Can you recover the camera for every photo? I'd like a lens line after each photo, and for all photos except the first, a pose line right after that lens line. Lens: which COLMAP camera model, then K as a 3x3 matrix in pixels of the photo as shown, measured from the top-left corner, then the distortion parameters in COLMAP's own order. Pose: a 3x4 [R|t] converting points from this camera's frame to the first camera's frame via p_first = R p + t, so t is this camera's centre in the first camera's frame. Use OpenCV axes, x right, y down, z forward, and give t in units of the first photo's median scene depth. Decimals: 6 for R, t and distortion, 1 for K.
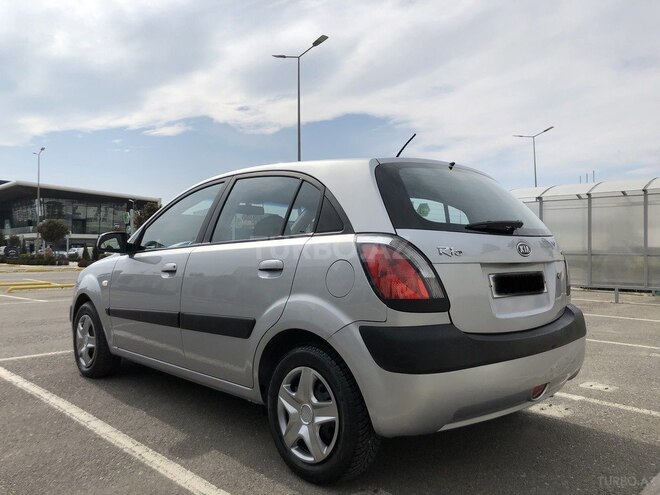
lens RADIAL K [[541.8, 0, 330.0], [0, 541.8, 247.5], [0, 0, 1]] dist [0.009185, 0.007039]
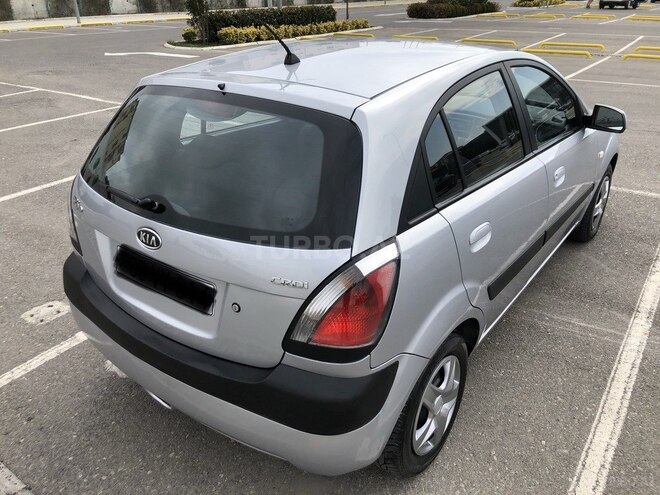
lens RADIAL K [[541.8, 0, 330.0], [0, 541.8, 247.5], [0, 0, 1]] dist [0.009185, 0.007039]
pose [[0.169659, 0.434516, -0.884541, 1.084302], [0.021783, 0.895680, 0.444166, -0.312735], [0.985262, -0.094625, 0.142495, 1.180914]]
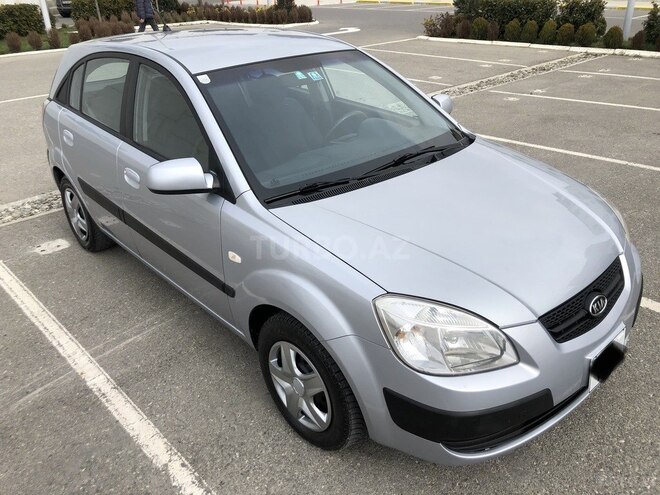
lens RADIAL K [[542.1, 0, 336.4], [0, 542.1, 238.7], [0, 0, 1]] dist [0.011976, 0.002136]
pose [[-0.999520, 0.018501, 0.024839, -0.356250], [0.027467, 0.900055, 0.434910, -0.315891], [-0.014310, 0.435384, -0.900131, 2.928127]]
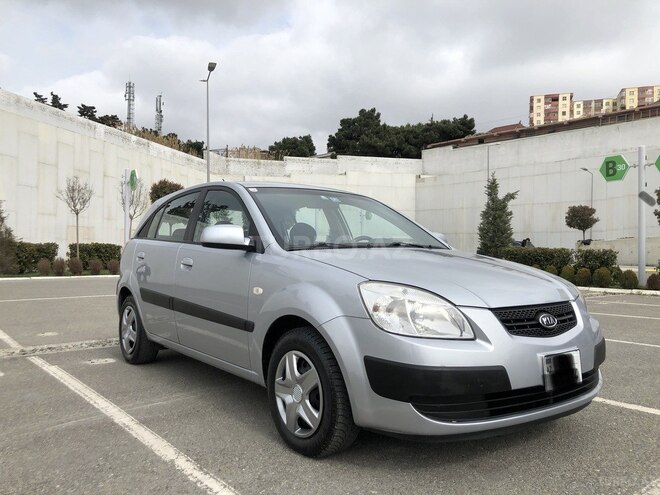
lens RADIAL K [[541.8, 0, 330.0], [0, 541.8, 247.5], [0, 0, 1]] dist [0.009185, 0.007039]
pose [[-0.994322, -0.007827, 0.106127, -0.437201], [-0.008891, 0.999915, -0.009560, 0.027776], [-0.106043, -0.010449, -0.994307, 3.258735]]
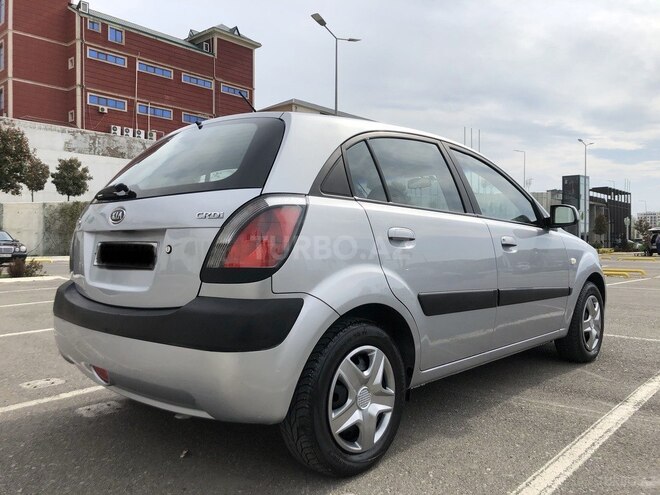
lens RADIAL K [[541.8, 0, 330.0], [0, 541.8, 247.5], [0, 0, 1]] dist [0.009185, 0.007039]
pose [[0.051816, 0.013386, -0.998567, 1.310480], [0.009499, 0.999858, 0.013896, 0.048282], [0.998611, -0.010205, 0.051682, 1.353293]]
